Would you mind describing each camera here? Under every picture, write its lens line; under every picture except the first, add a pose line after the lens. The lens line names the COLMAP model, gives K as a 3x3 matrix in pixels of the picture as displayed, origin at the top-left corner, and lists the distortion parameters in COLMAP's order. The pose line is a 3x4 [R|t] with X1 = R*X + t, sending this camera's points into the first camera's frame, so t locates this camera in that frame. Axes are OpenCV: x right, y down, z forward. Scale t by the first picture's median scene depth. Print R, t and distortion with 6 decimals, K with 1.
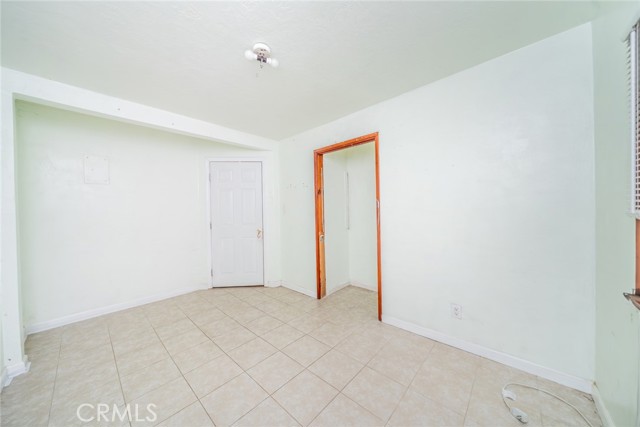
lens RADIAL K [[217.3, 0, 318.1], [0, 217.3, 213.0], [0, 0, 1]] dist [-0.007490, 0.000185]
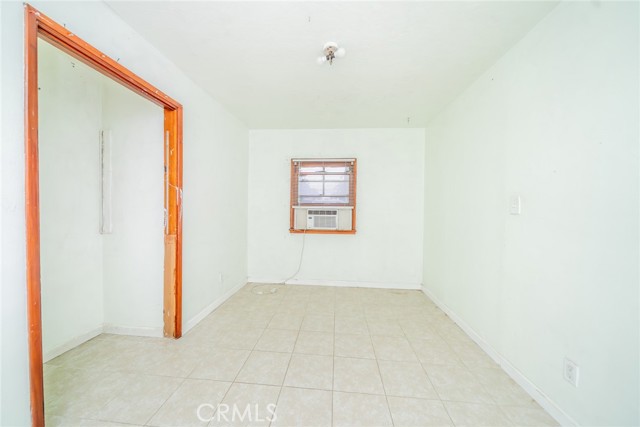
lens RADIAL K [[217.3, 0, 318.3], [0, 217.3, 211.2], [0, 0, 1]] dist [-0.007490, 0.000185]
pose [[-0.610862, 0.011049, 0.791660, -0.926698], [0.011916, 0.999918, -0.004760, 0.048241], [-0.791647, 0.006526, -0.610943, 1.481330]]
